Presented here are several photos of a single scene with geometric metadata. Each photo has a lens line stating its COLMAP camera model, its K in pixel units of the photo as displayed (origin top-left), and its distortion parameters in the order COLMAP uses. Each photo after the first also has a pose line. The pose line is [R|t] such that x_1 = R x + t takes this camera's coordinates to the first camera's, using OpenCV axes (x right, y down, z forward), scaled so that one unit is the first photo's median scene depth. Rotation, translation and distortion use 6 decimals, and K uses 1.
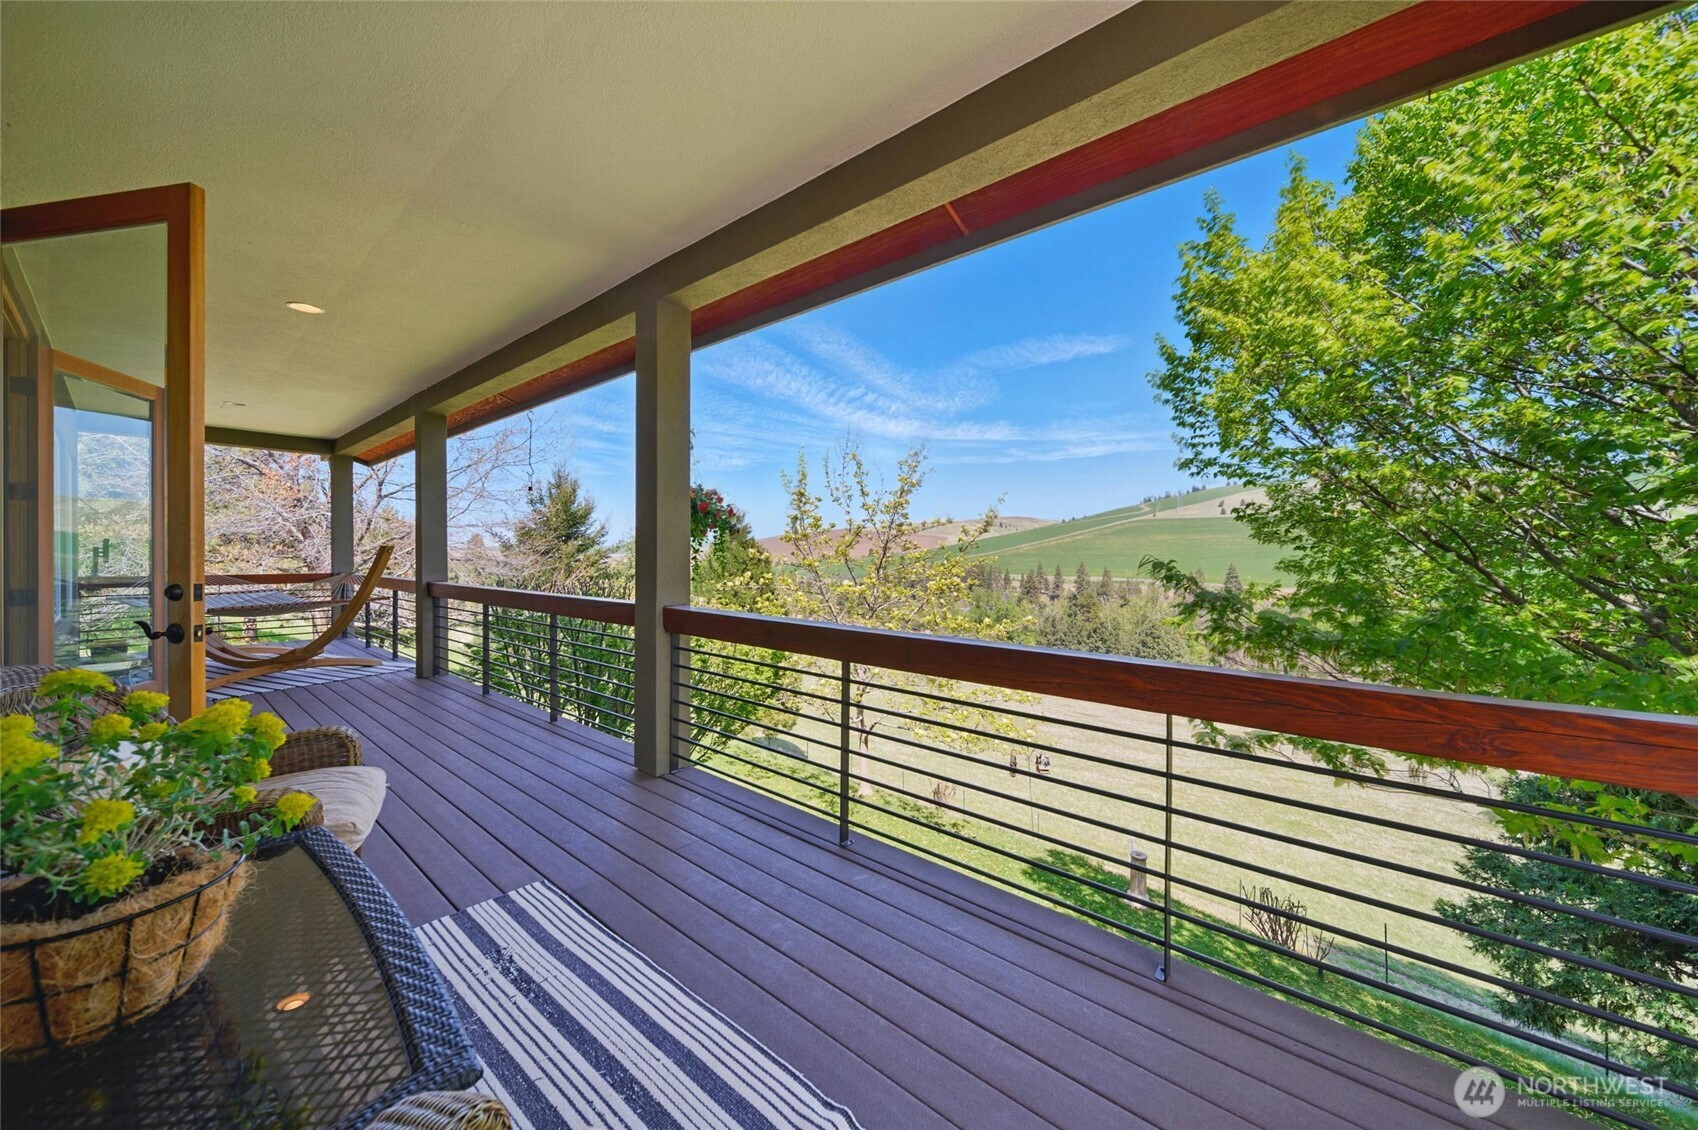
lens RADIAL K [[594.5, 0, 848.3], [0, 594.5, 559.4], [0, 0, 1]] dist [-0.001399, -0.000120]
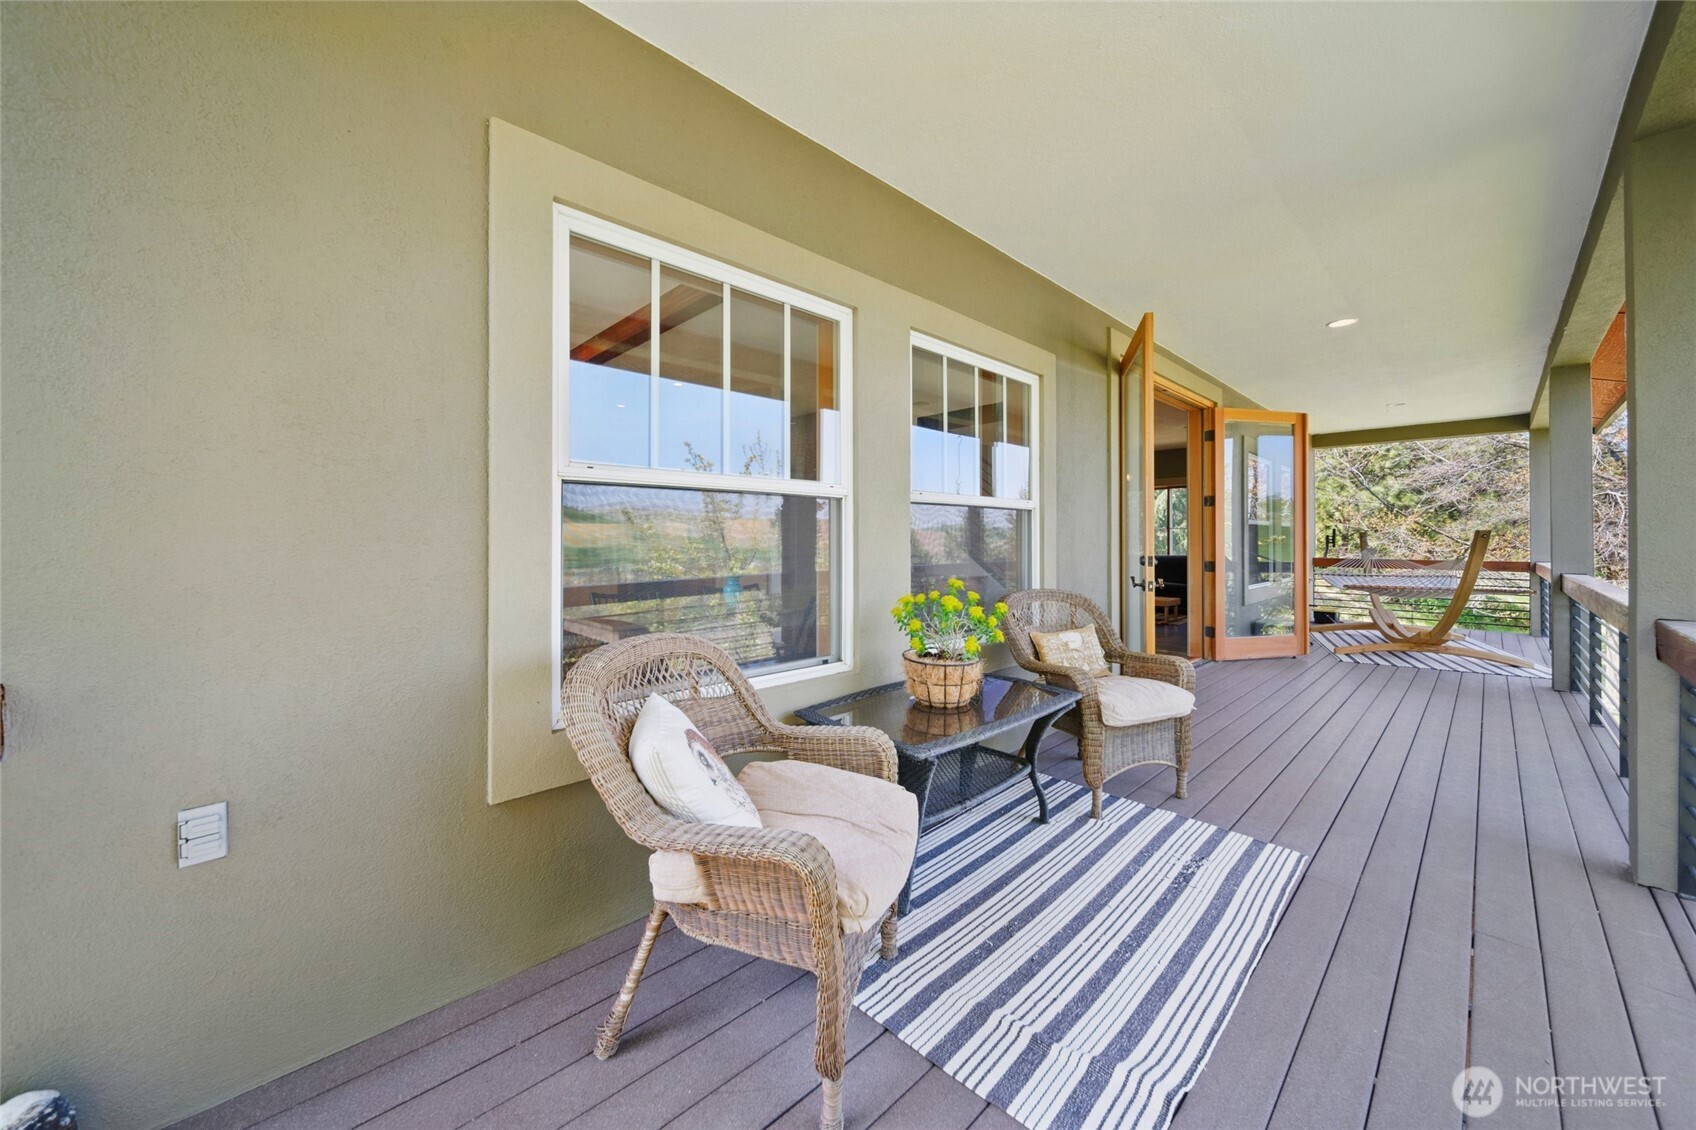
lens RADIAL K [[593.8, 0, 847.3], [0, 593.8, 559.4], [0, 0, 1]] dist [-0.001399, -0.000120]
pose [[-0.126580, 0.036306, -0.991292, 0.317039], [-0.000582, 0.999327, 0.036675, -0.007795], [0.991956, 0.005219, -0.126474, 0.178258]]
